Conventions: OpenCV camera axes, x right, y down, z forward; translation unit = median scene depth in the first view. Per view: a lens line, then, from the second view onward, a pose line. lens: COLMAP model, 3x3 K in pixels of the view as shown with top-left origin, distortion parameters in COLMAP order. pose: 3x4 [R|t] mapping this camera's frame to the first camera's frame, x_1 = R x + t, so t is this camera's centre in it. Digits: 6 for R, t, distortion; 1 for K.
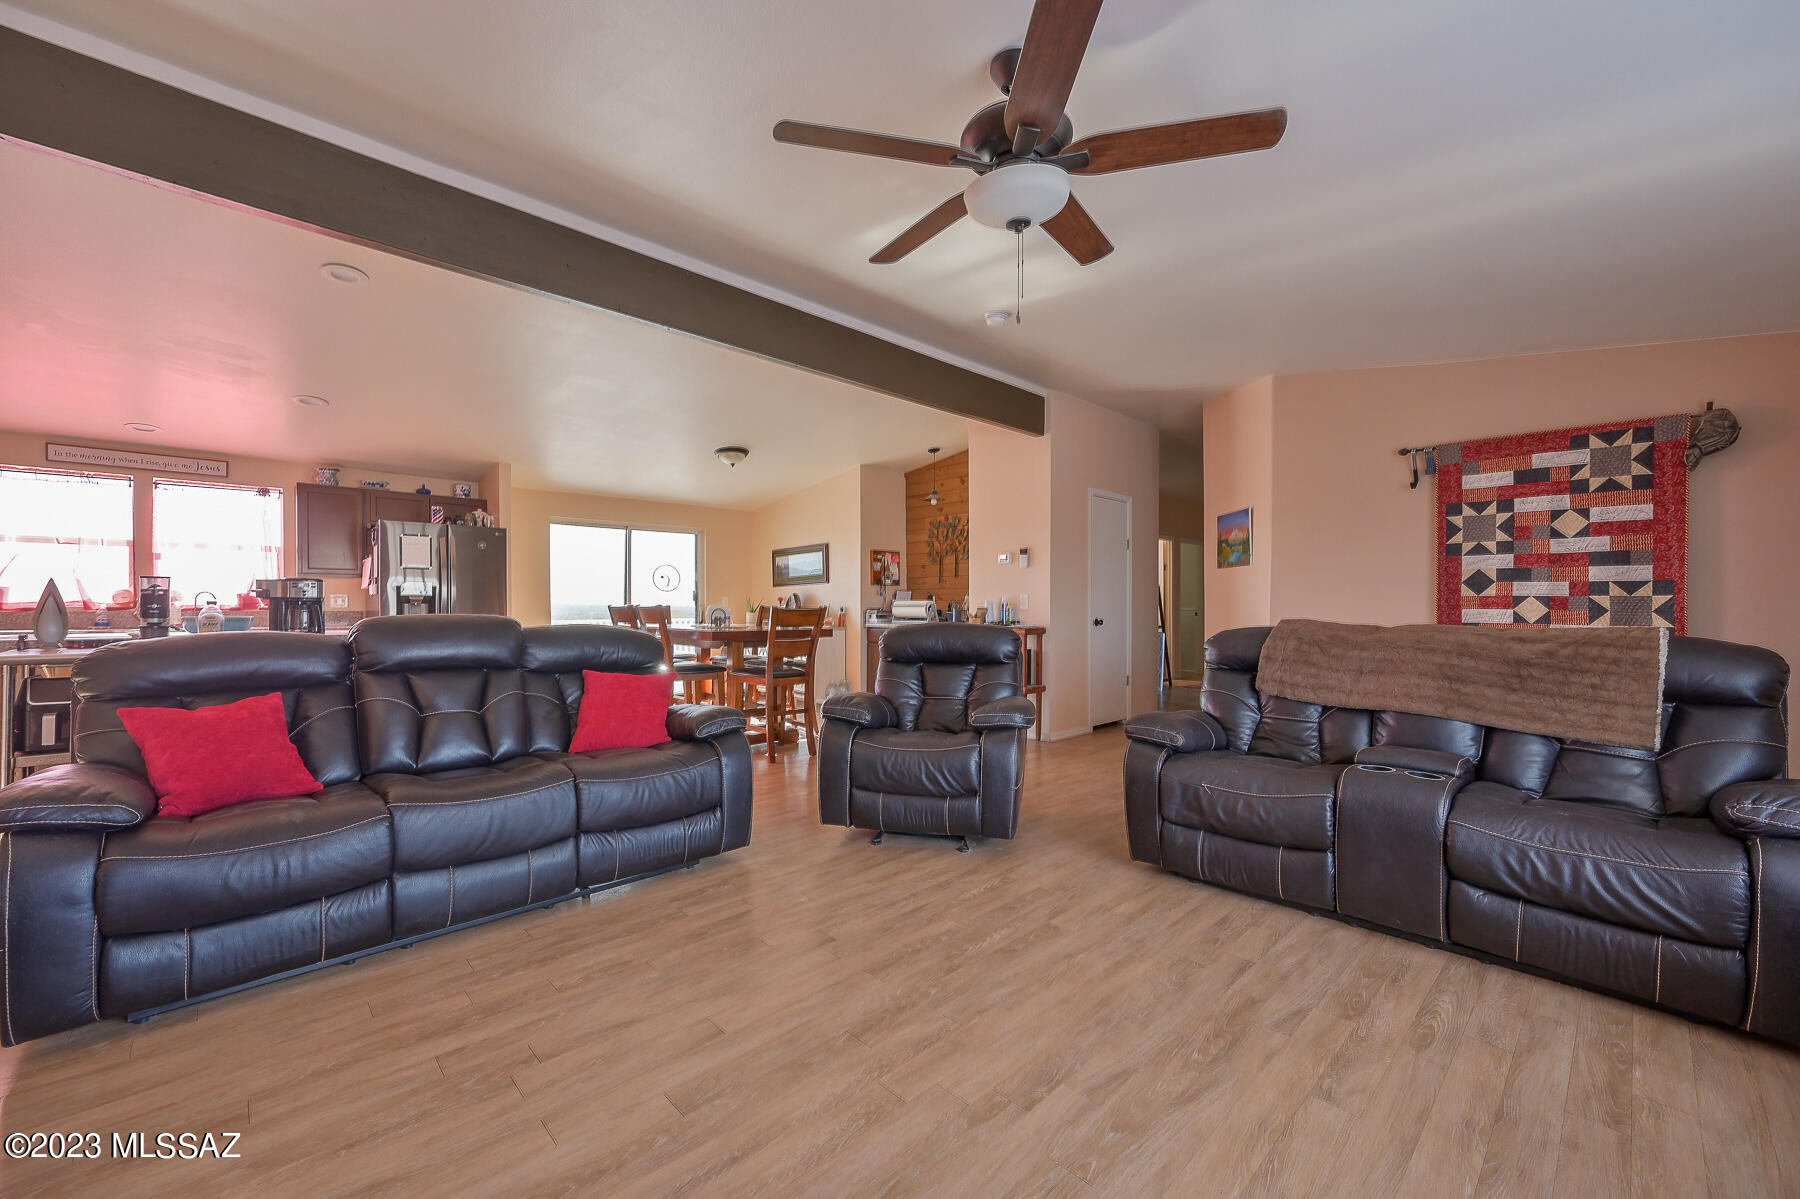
lens RADIAL K [[709.0, 0, 903.5], [0, 709.0, 612.5], [0, 0, 1]] dist [-0.002447, -0.000057]
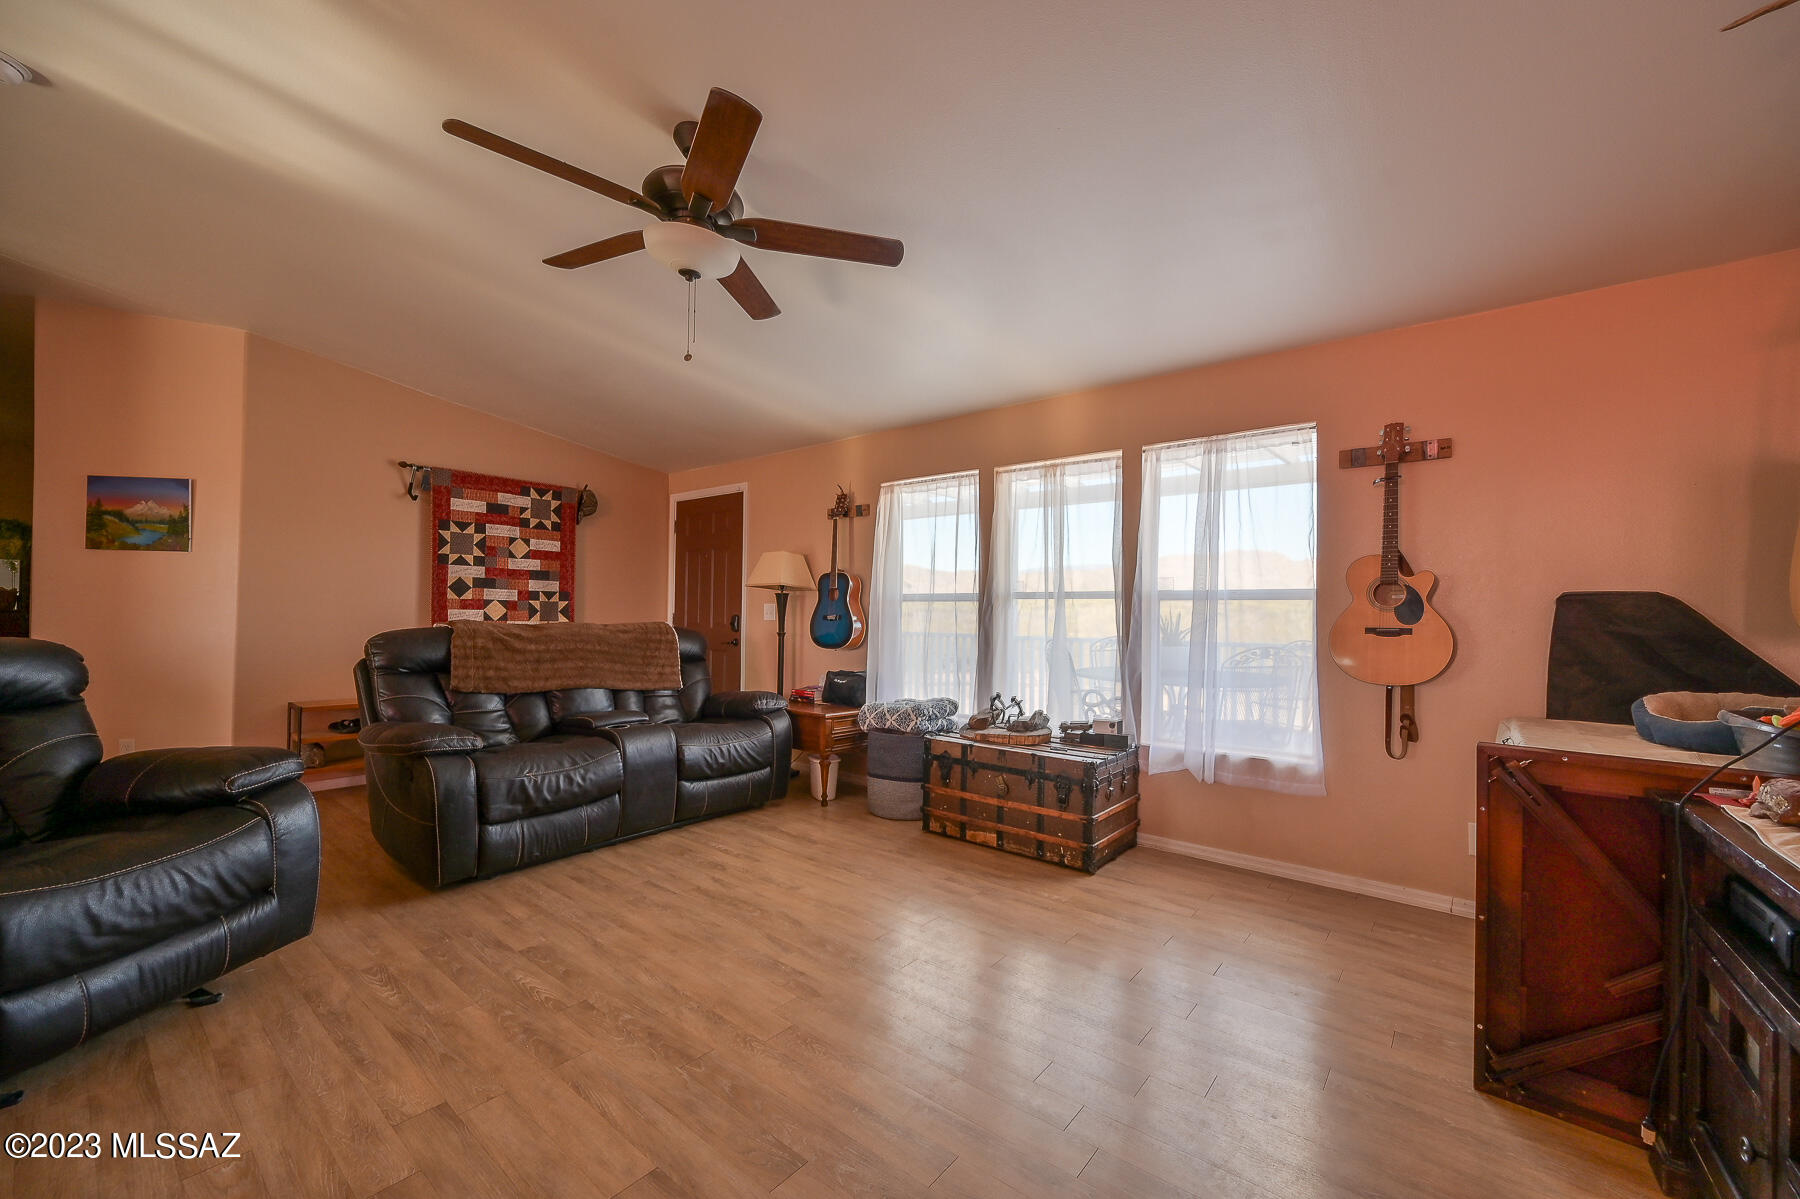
lens RADIAL K [[709.0, 0, 904.7], [0, 709.0, 605.0], [0, 0, 1]] dist [-0.002447, -0.000057]
pose [[-0.124906, 0.009086, 0.992127, -0.552409], [-0.001992, 0.999954, -0.009409, -0.003192], [-0.992167, -0.003152, -0.124882, 0.439758]]
